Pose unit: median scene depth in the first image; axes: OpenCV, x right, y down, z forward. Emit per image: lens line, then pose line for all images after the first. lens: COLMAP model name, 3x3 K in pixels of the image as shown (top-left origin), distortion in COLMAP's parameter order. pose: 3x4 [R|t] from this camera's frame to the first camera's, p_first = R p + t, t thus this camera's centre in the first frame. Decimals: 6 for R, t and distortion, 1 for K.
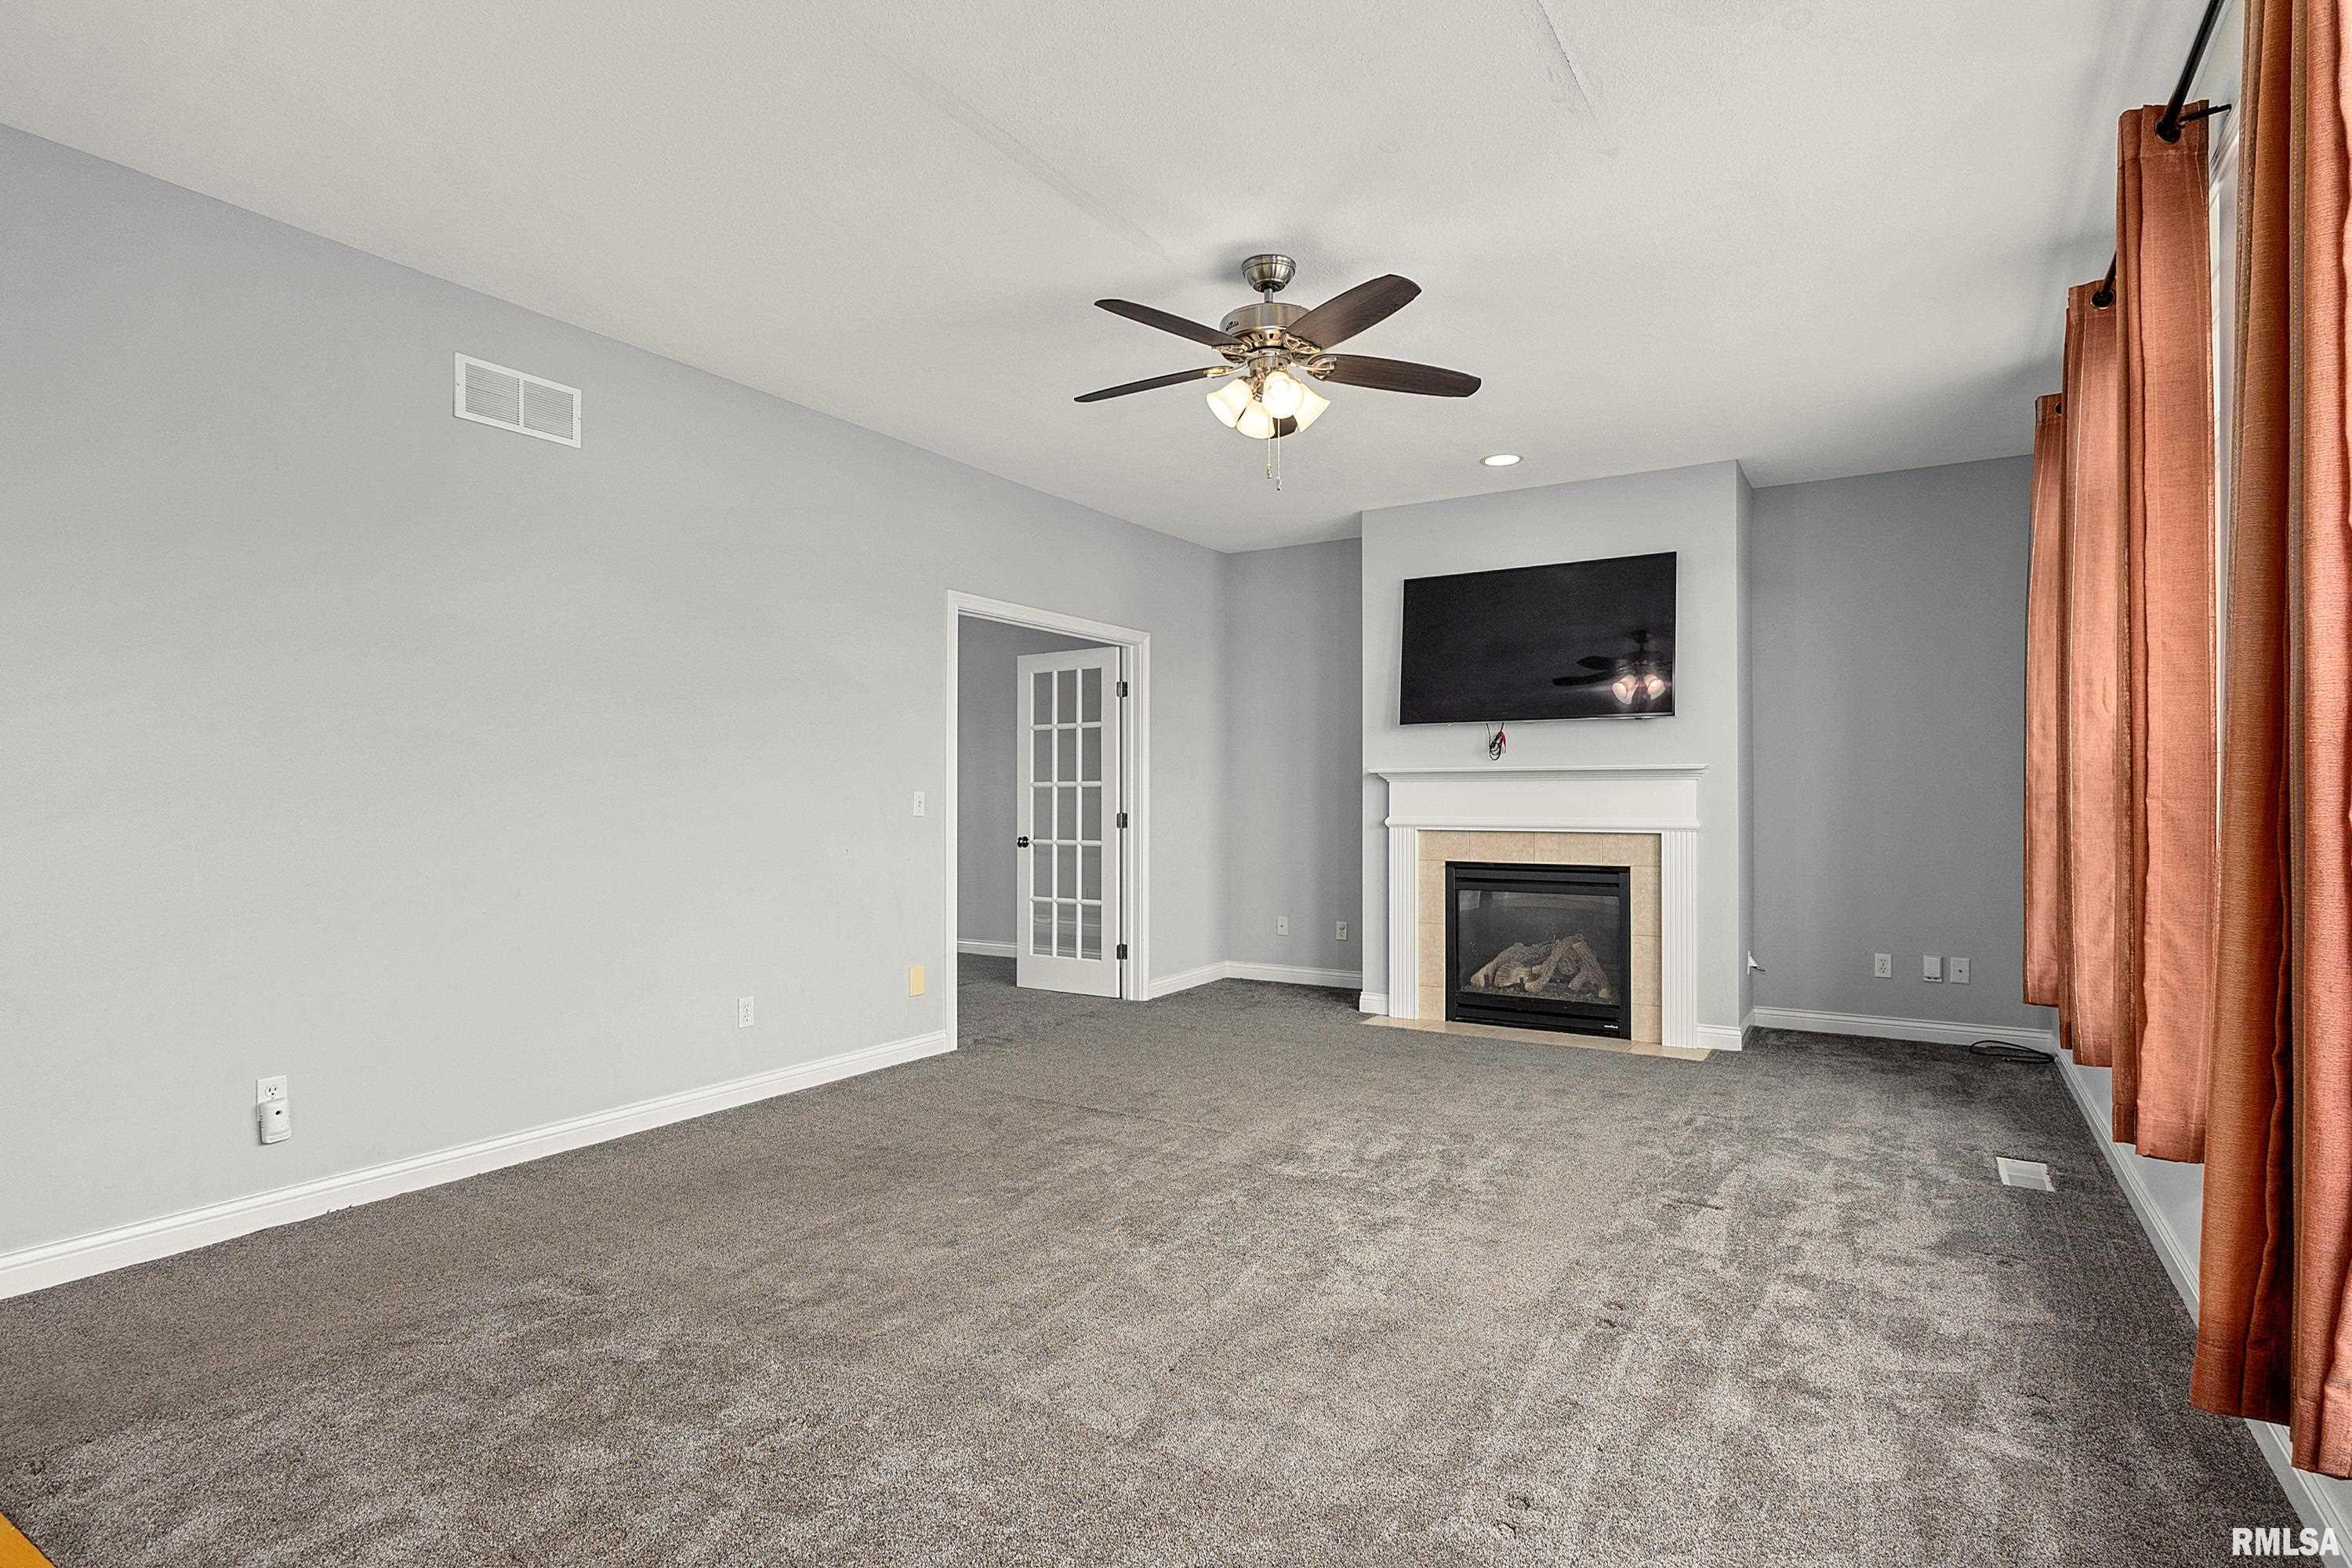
lens RADIAL K [[1177.2, 0, 1176.0], [0, 1177.2, 784.0], [0, 0, 1]] dist [0.000719, 0.000320]
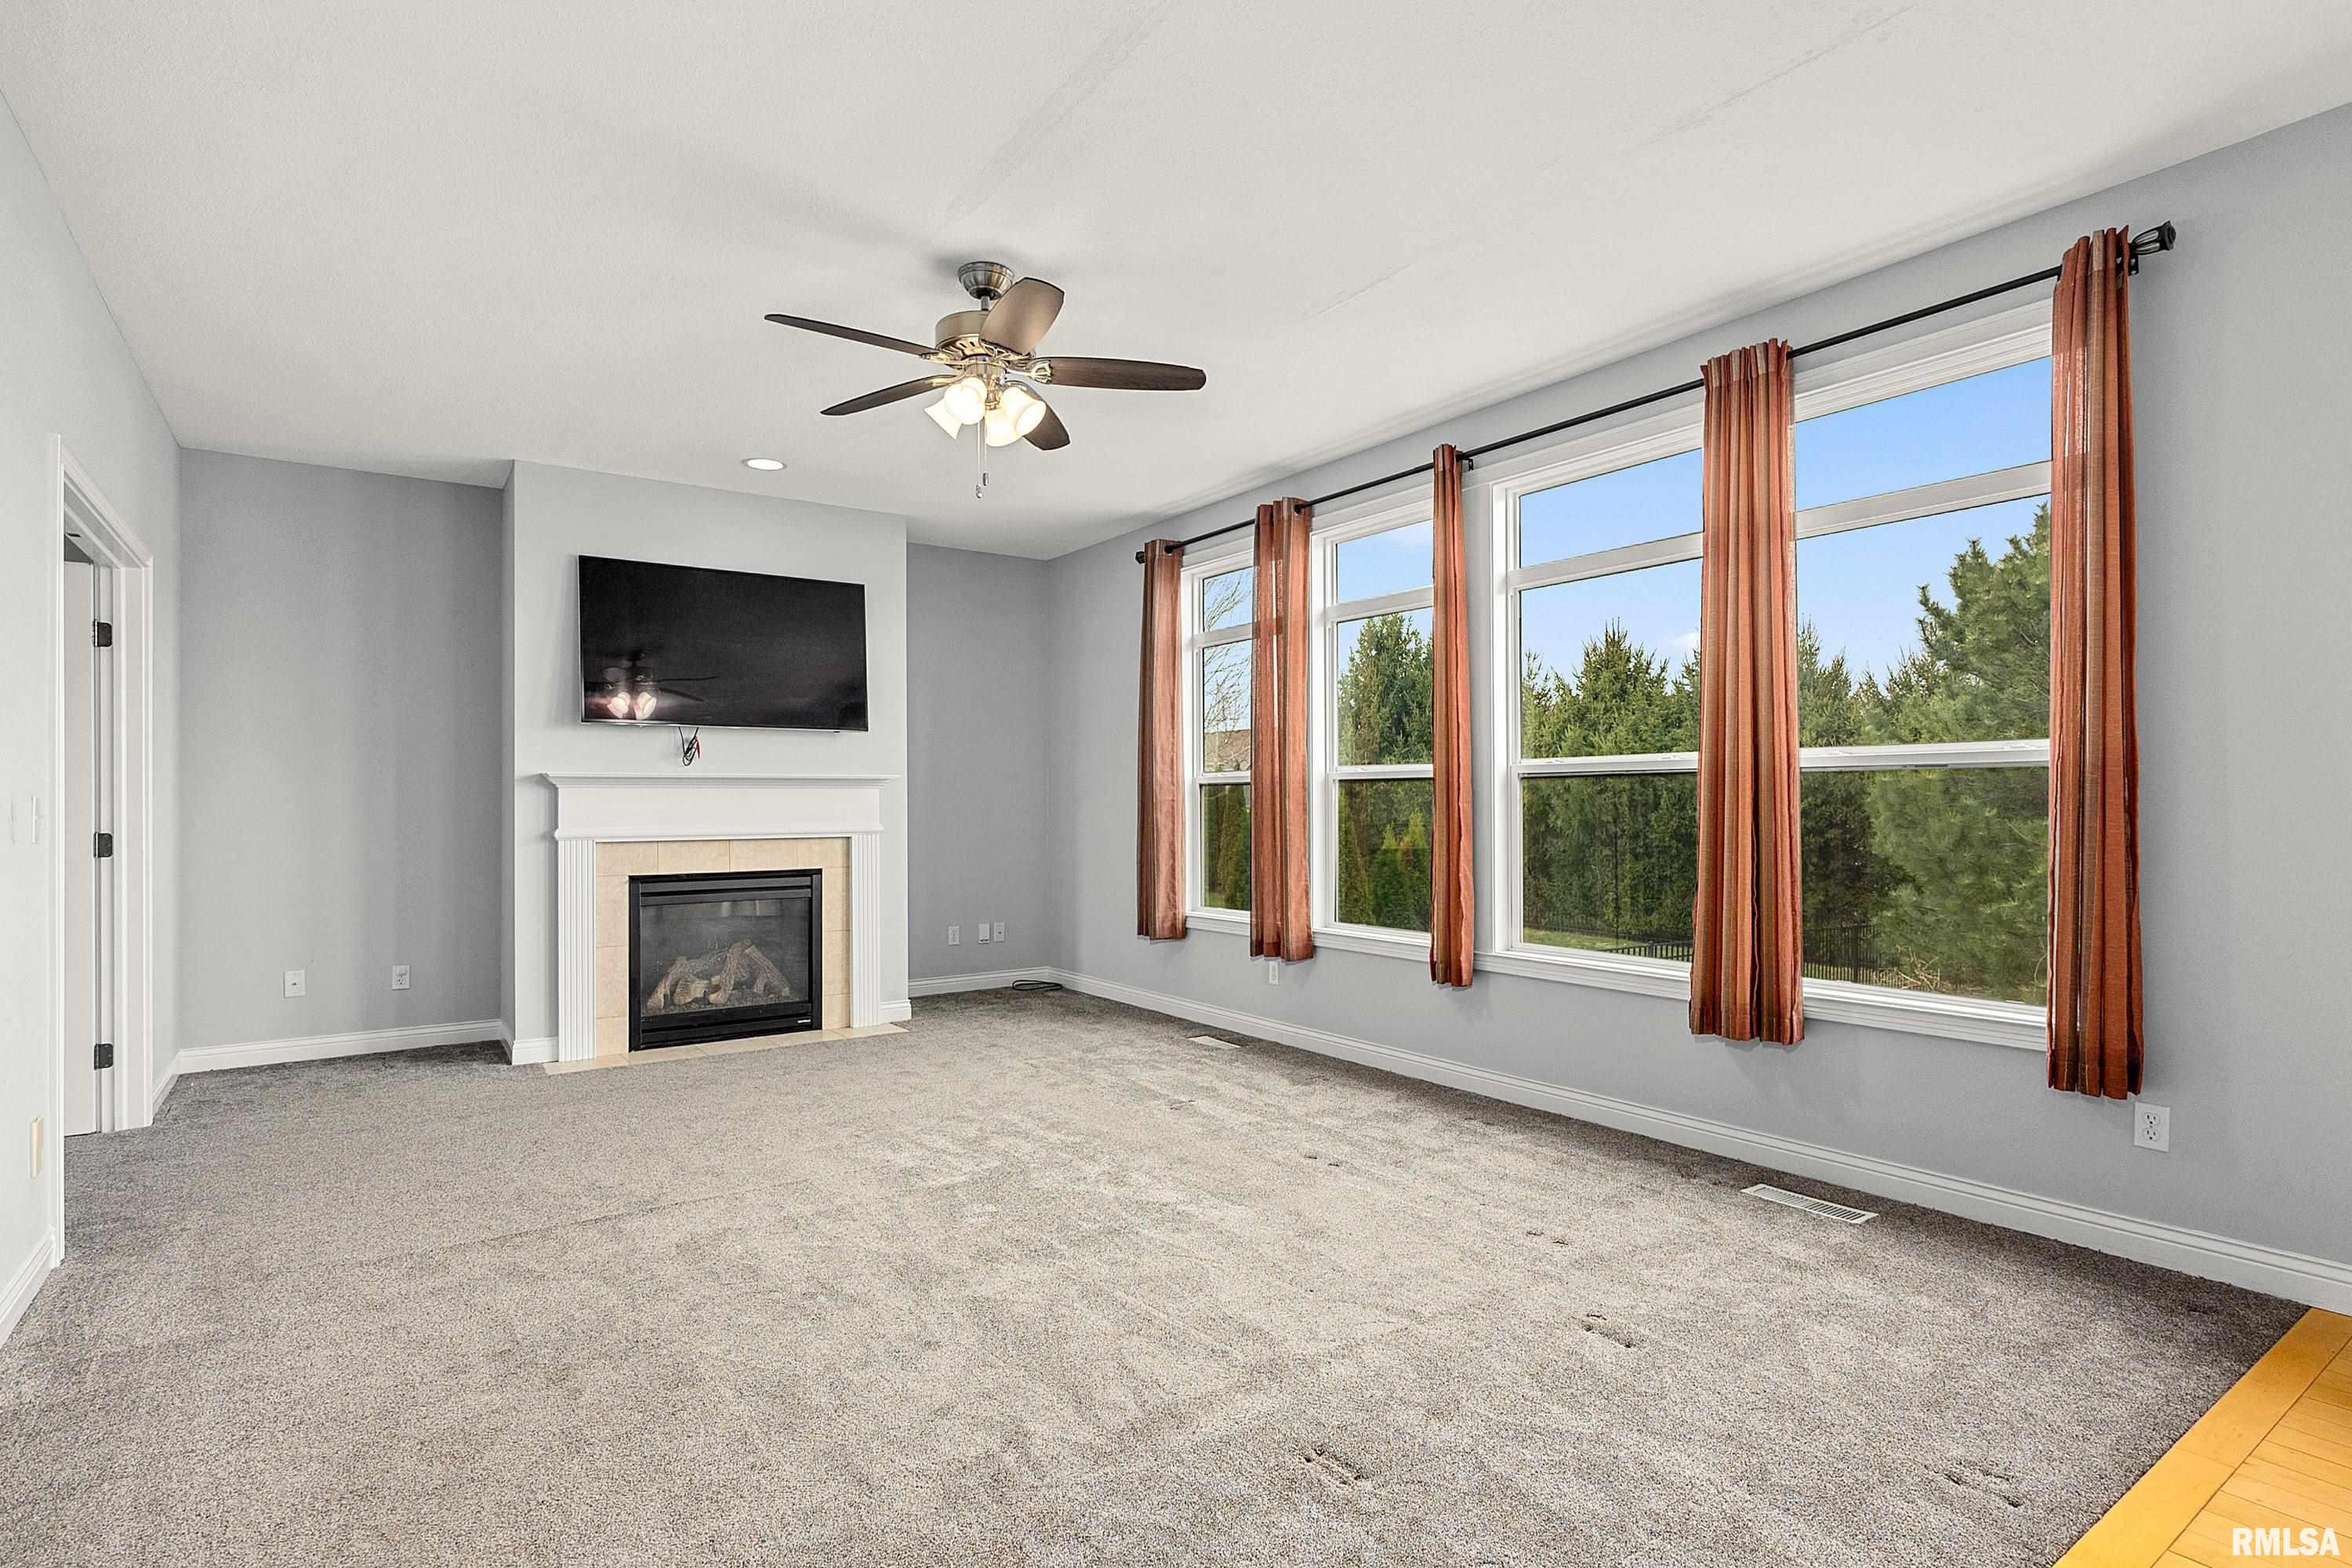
lens RADIAL K [[1175.8, 0, 1177.0], [0, 1175.8, 795.0], [0, 0, 1]] dist [-0.002026, 0.000094]
pose [[0.388276, 0.003587, 0.921536, -0.464292], [-0.005211, 0.999985, -0.001697, 0.002803], [-0.921528, -0.004144, 0.388289, 0.274517]]
